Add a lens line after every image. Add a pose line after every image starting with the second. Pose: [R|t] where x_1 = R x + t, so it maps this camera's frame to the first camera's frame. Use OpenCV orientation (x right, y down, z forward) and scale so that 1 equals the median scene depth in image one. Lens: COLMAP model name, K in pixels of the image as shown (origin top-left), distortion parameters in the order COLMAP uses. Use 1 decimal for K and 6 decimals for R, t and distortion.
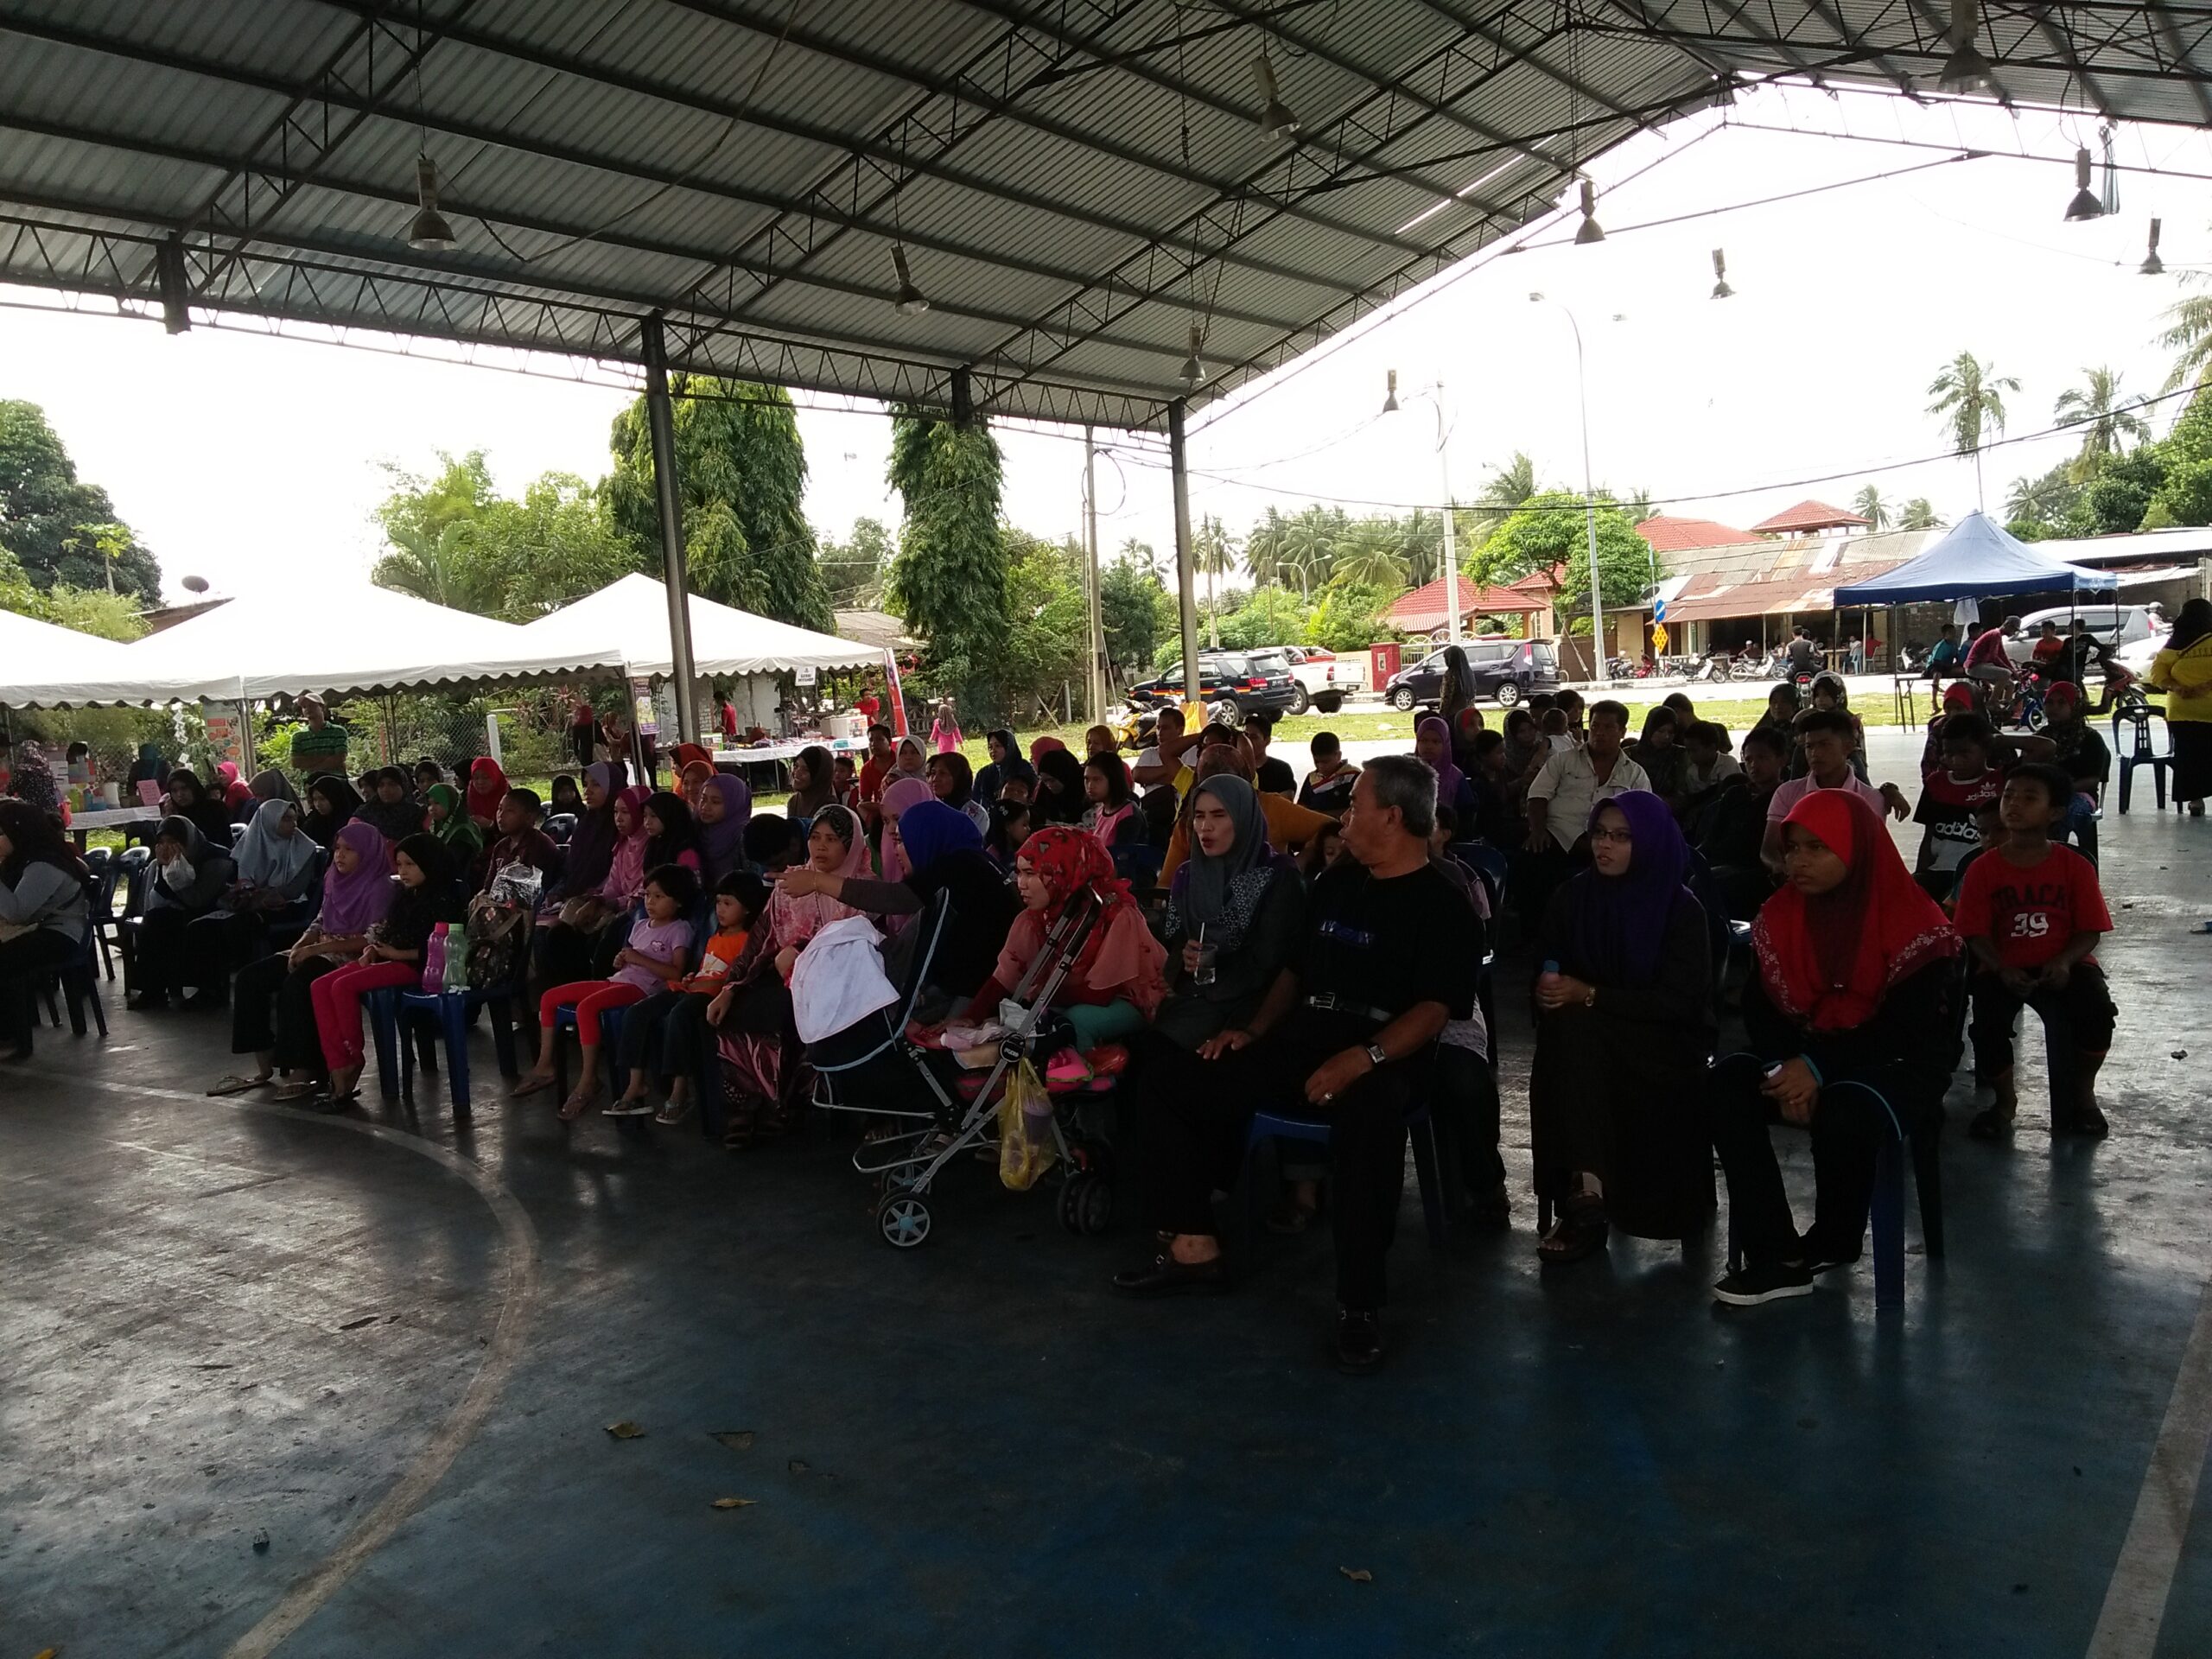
lens RADIAL K [[1663.2, 0, 1106.0], [0, 1663.2, 828.3], [0, 0, 1]] dist [0.005934, -0.005383]
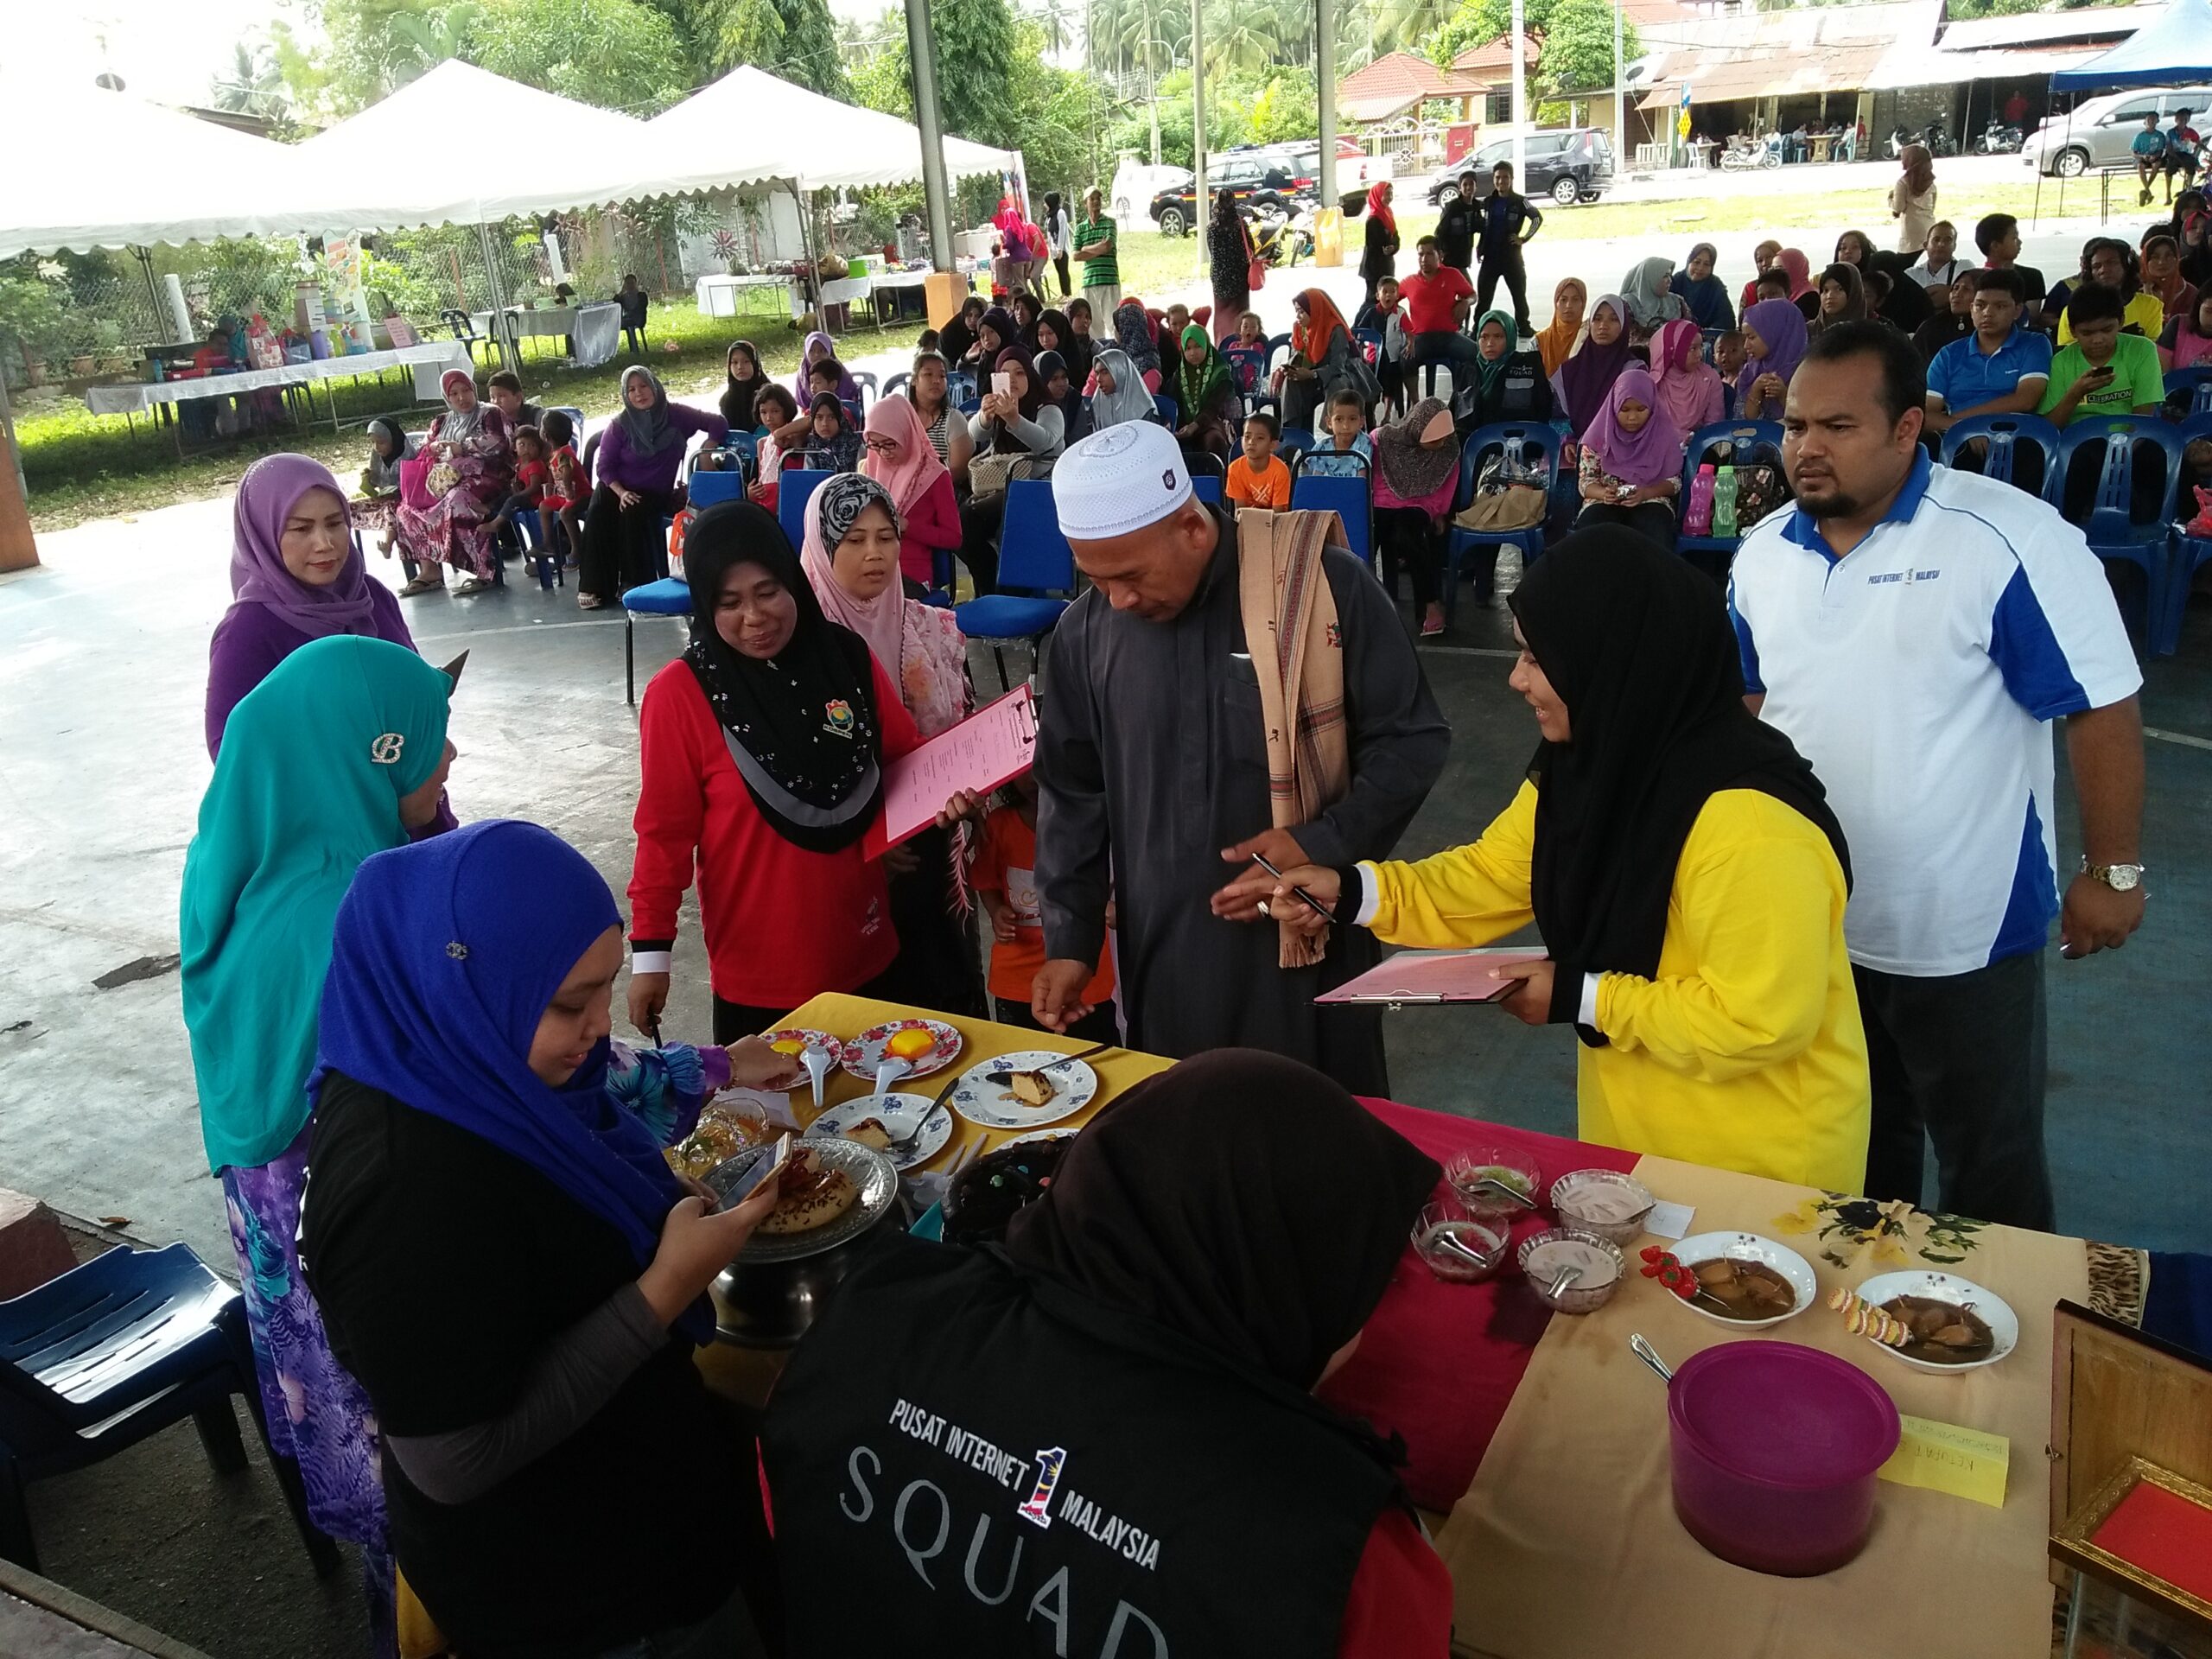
lens RADIAL K [[1663.2, 0, 1106.3], [0, 1663.2, 832.3], [0, 0, 1]] dist [0.005934, -0.005383]
pose [[0.994163, -0.052719, 0.094126, -0.120516], [0.024030, 0.958764, 0.283186, -0.003312], [-0.105174, -0.279271, 0.954435, 0.003079]]
